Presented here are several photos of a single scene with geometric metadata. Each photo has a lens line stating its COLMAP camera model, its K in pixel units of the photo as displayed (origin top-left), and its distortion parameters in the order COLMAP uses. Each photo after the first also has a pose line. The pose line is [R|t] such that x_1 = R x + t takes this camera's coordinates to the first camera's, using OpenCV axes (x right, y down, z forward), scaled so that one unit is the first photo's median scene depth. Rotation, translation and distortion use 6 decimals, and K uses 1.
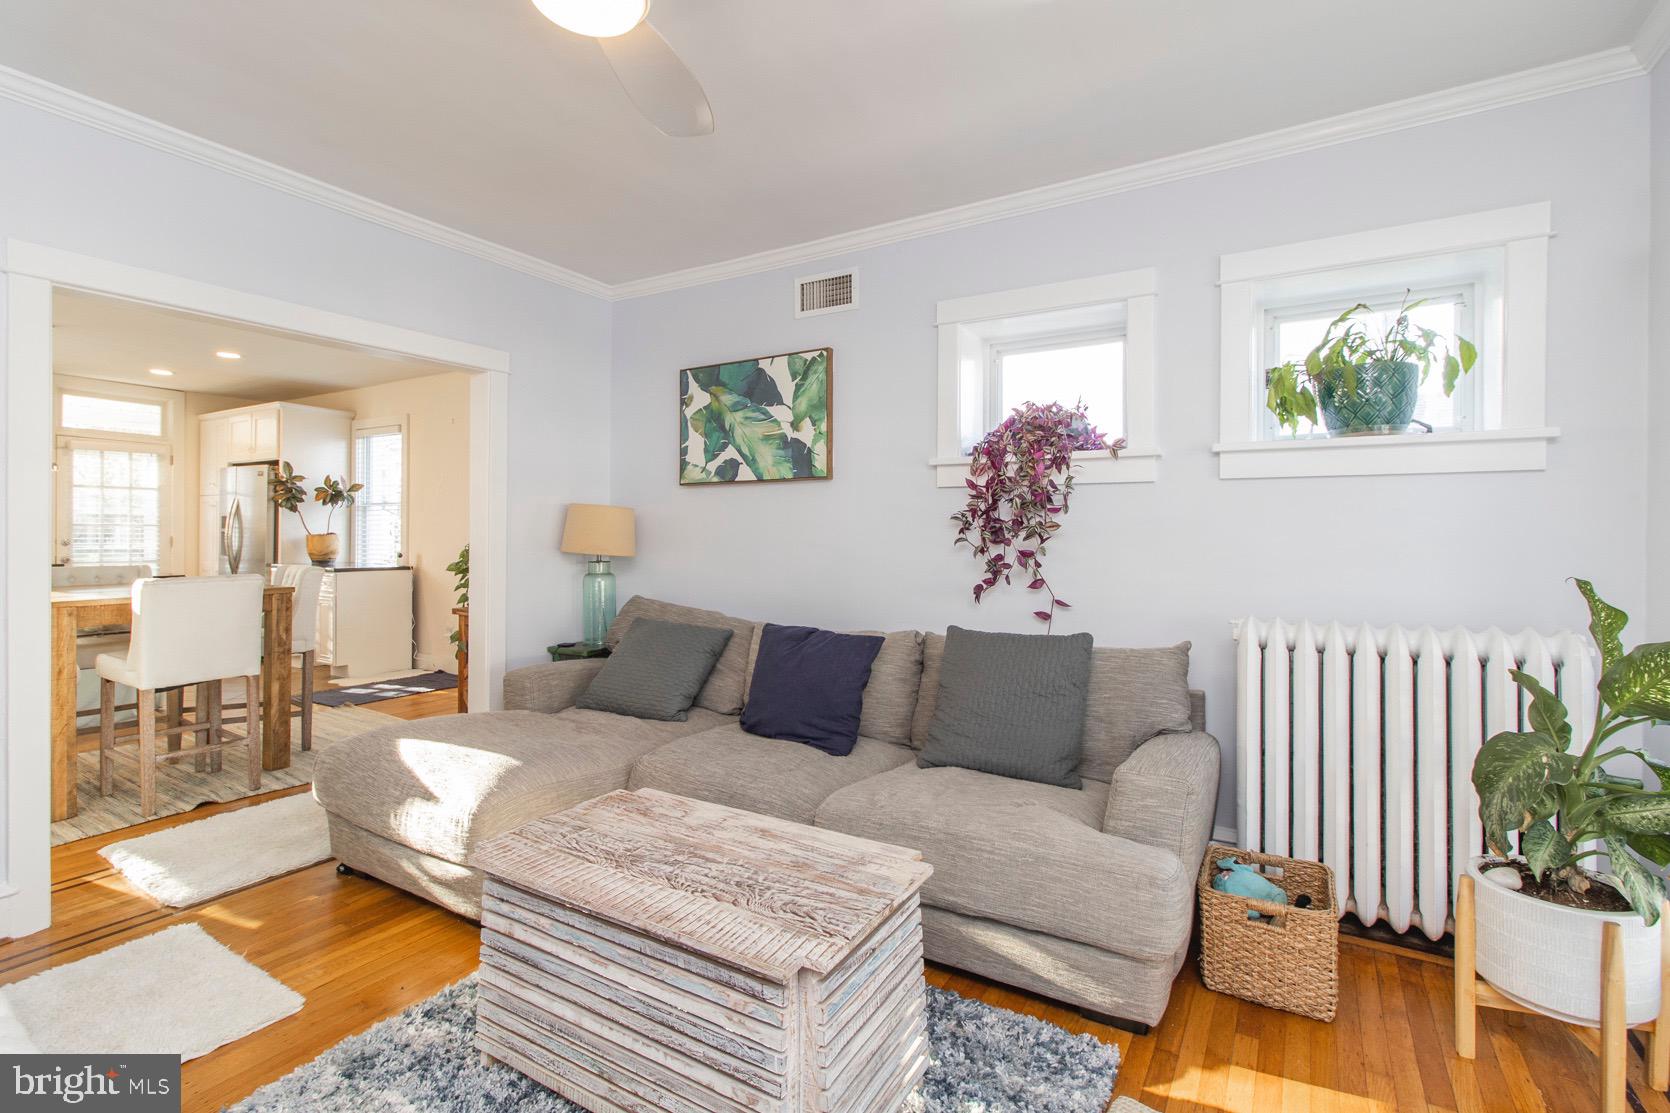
lens RADIAL K [[772.0, 0, 822.8], [0, 772.0, 520.6], [0, 0, 1]] dist [-0.002425, -0.000039]
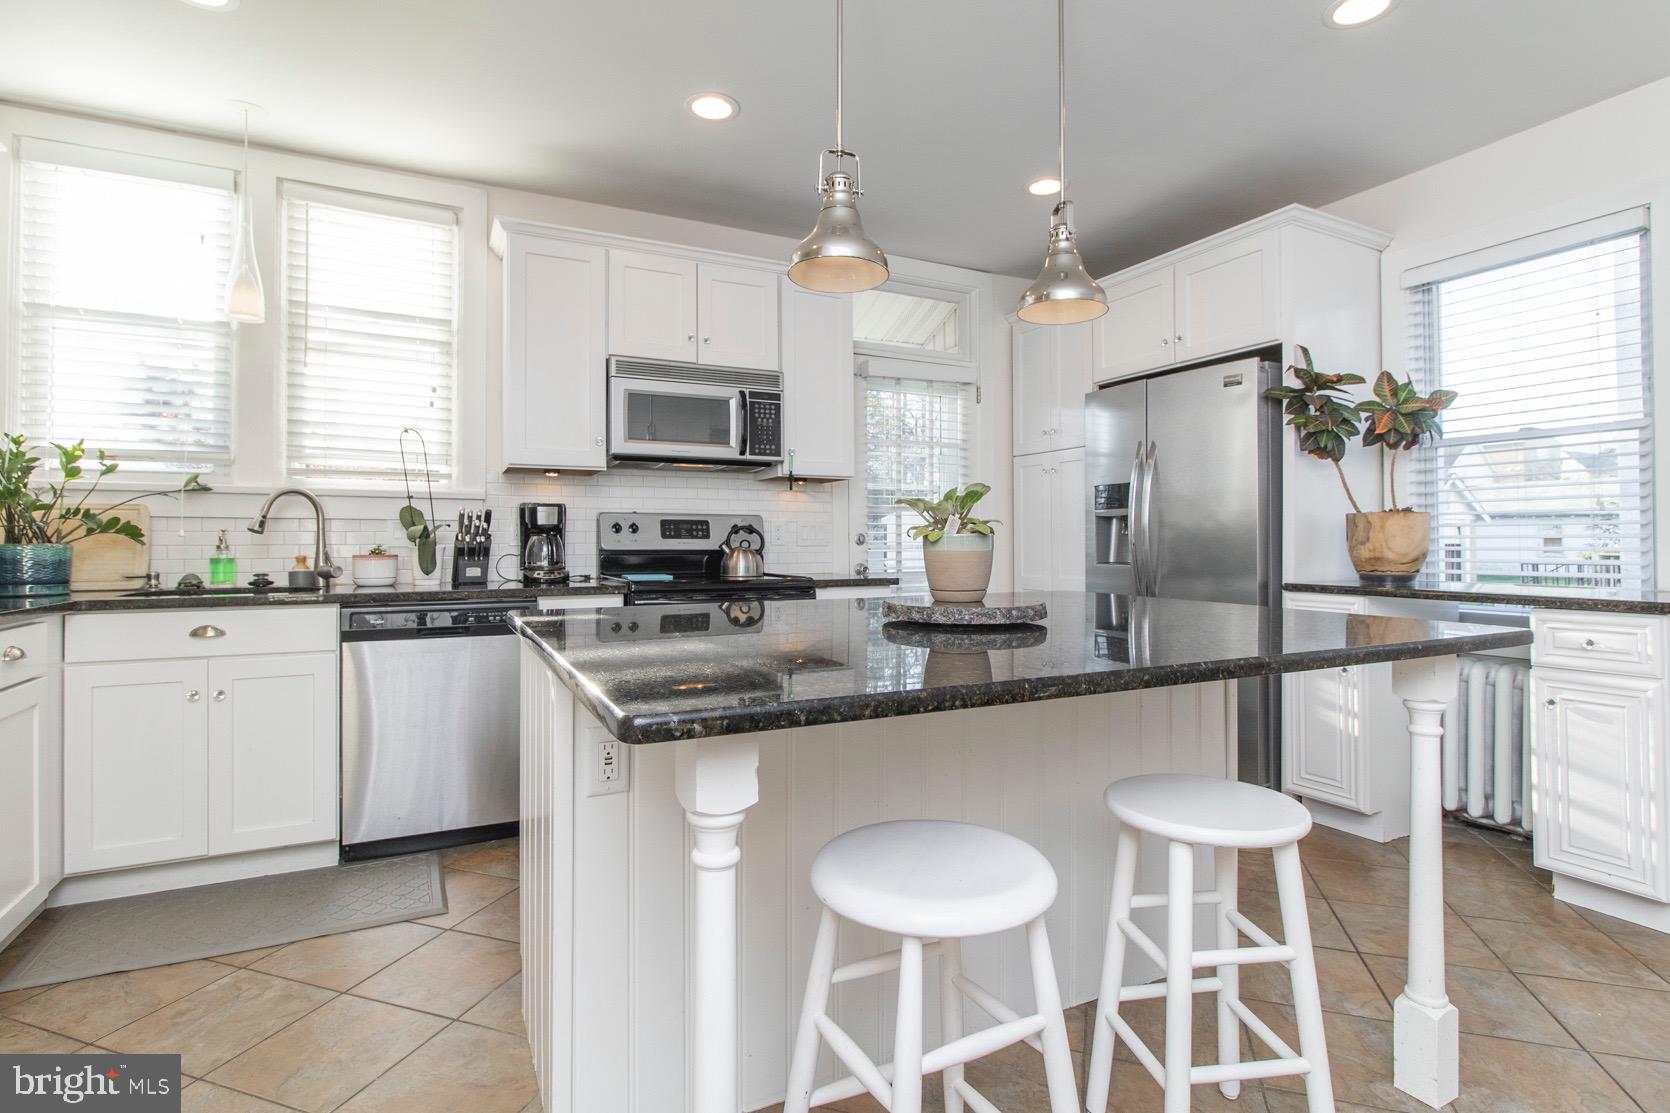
lens RADIAL K [[820.5, 0, 827.2], [0, 820.5, 543.9], [0, 0, 1]] dist [0.001079, -0.001069]
pose [[0.853461, -0.009683, -0.521066, -0.687930], [0.016778, 0.999820, 0.008900, 0.025996], [0.520886, -0.016339, 0.853470, 0.464458]]
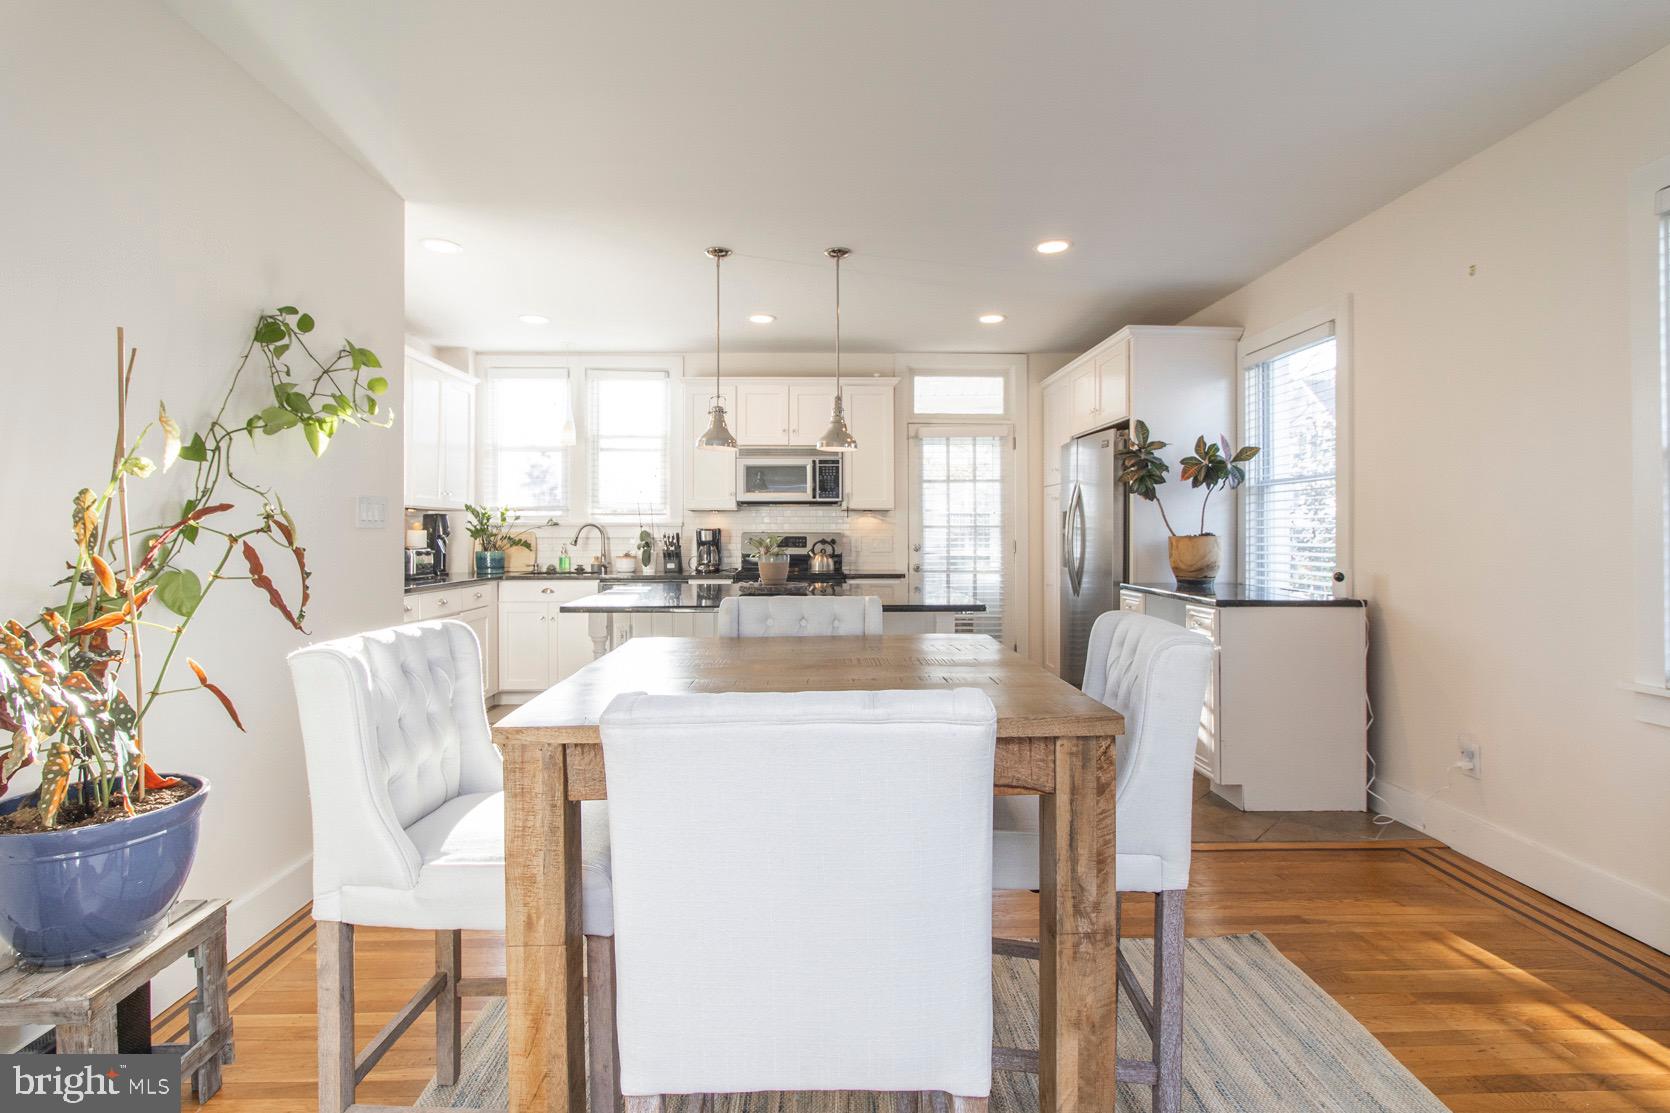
lens RADIAL K [[820.5, 0, 831.0], [0, 820.5, 552.3], [0, 0, 1]] dist [0.001079, -0.001069]
pose [[0.554557, 0.009538, -0.832091, -0.275231], [0.016293, 0.999618, 0.022318, 0.011614], [0.831986, -0.025934, 0.554190, 0.413865]]
